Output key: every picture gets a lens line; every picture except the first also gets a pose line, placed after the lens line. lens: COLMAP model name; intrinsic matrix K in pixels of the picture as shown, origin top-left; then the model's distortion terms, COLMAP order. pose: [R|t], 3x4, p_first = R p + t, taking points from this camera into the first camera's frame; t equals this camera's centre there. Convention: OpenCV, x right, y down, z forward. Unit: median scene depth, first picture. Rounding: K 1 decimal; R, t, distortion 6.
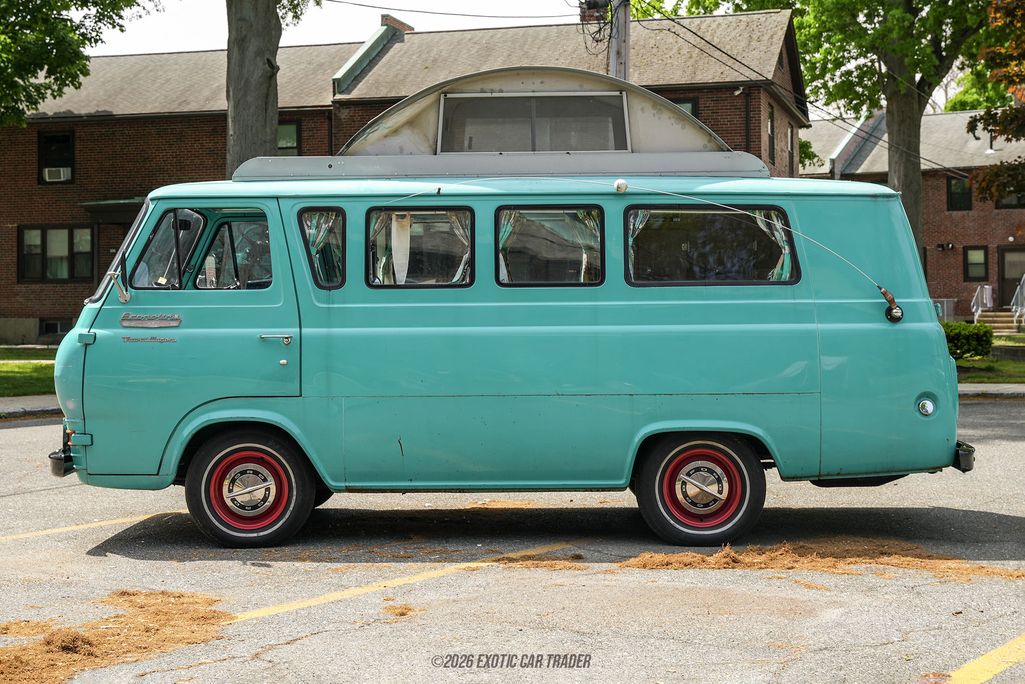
lens RADIAL K [[1910.1, 0, 511.3], [0, 1910.1, 281.1], [0, 0, 1]] dist [0.040474, 0.234498]
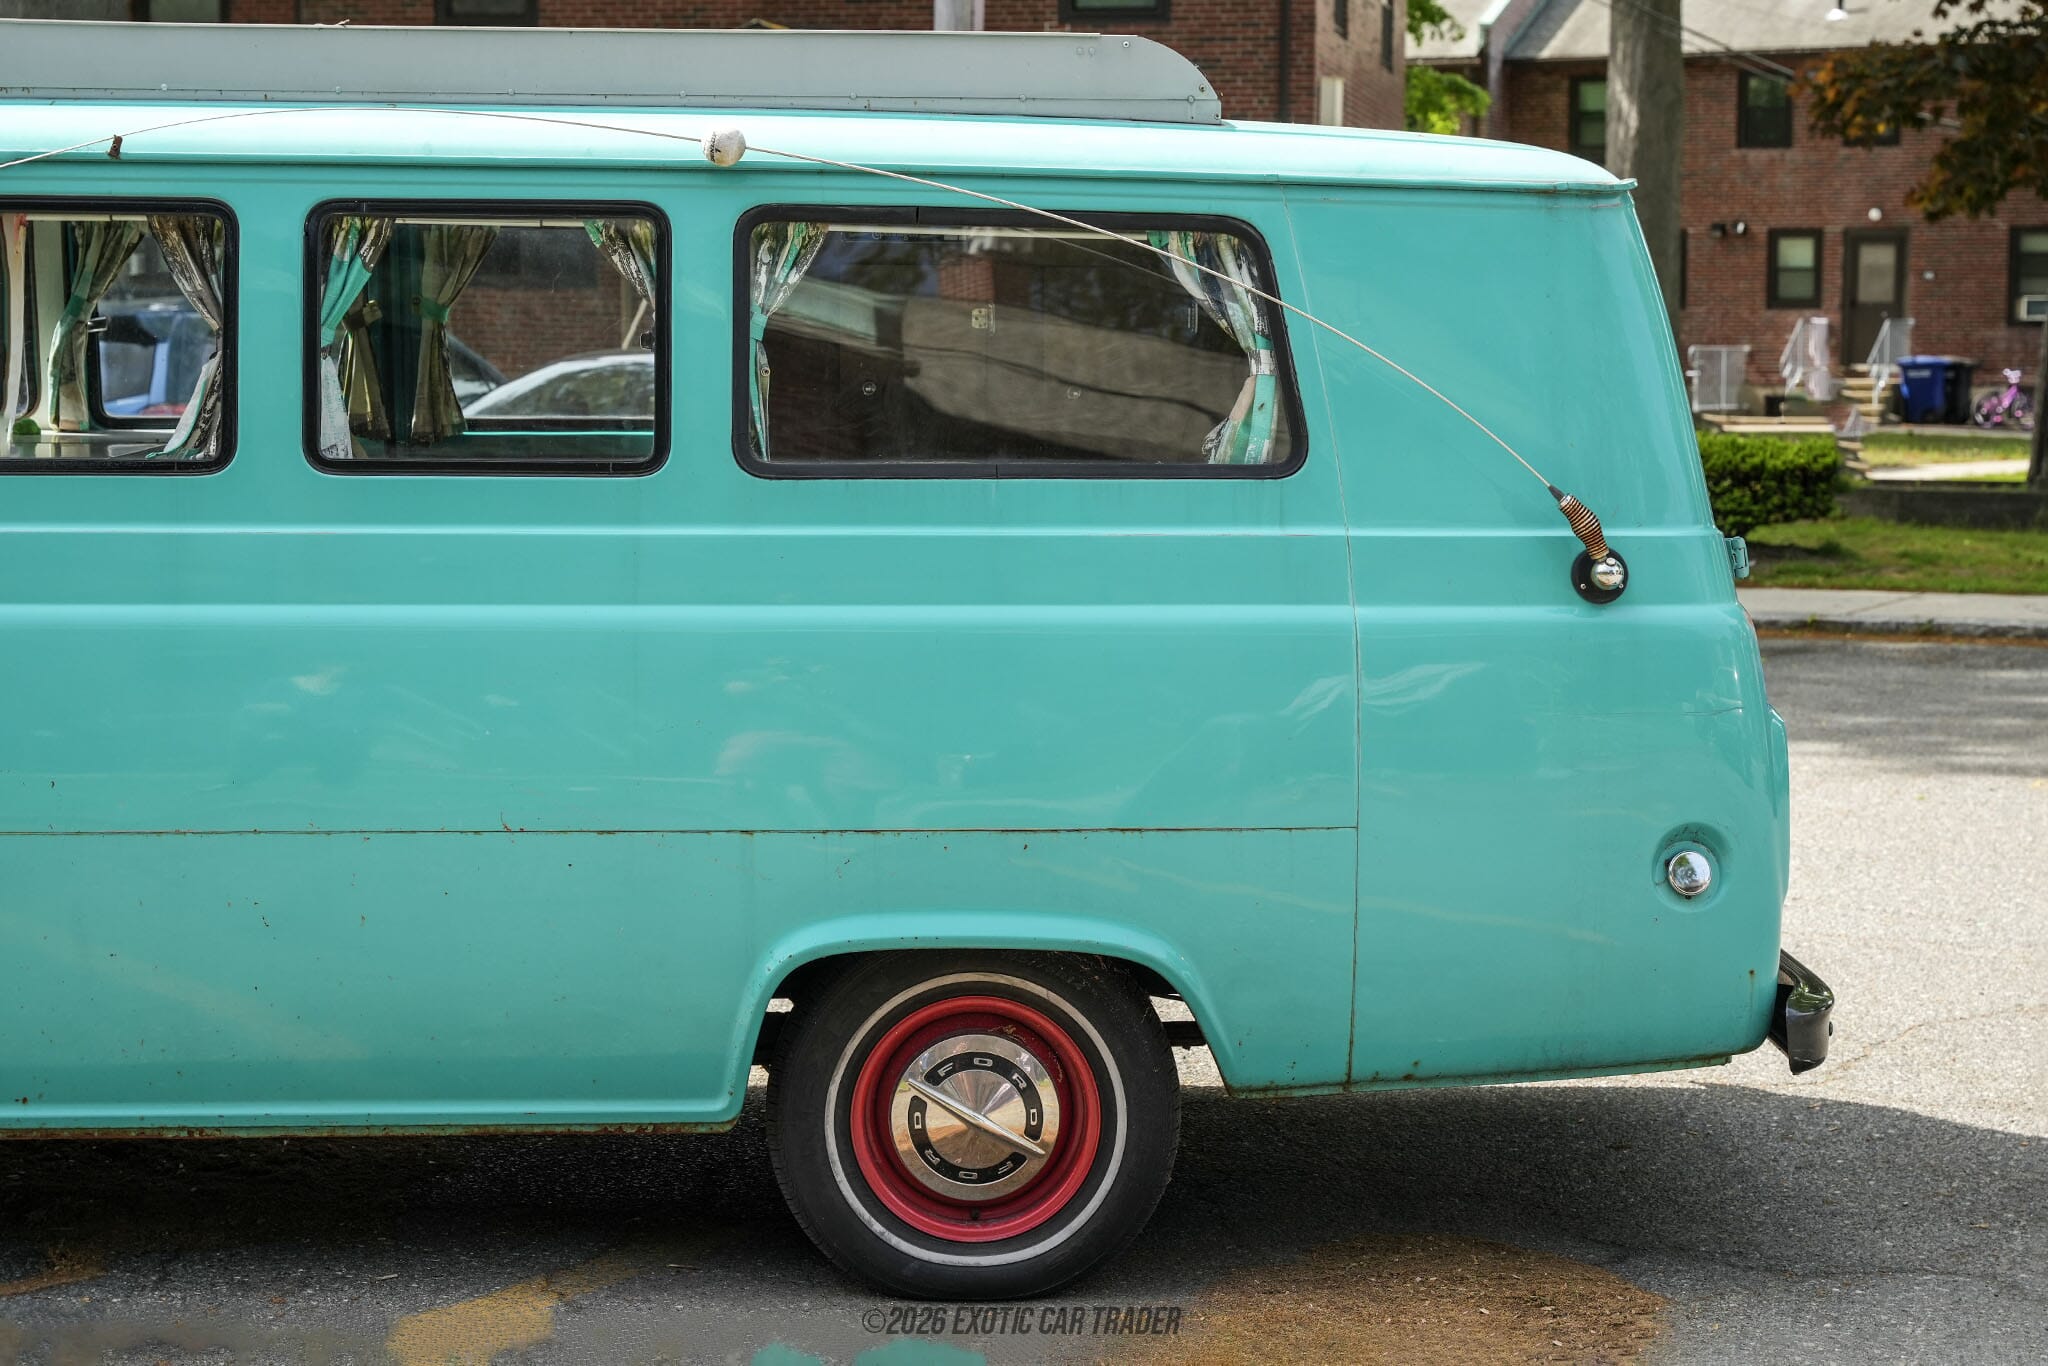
lens RADIAL K [[3534.8, 0, 1097.4], [0, 3534.8, 649.1], [0, 0, 1]] dist [0.026294, 0.125353]
pose [[0.998454, 0.011906, 0.054297, 0.086879], [-0.018269, 0.992816, 0.118252, -0.037629], [-0.052499, -0.119061, 0.991498, 0.429908]]
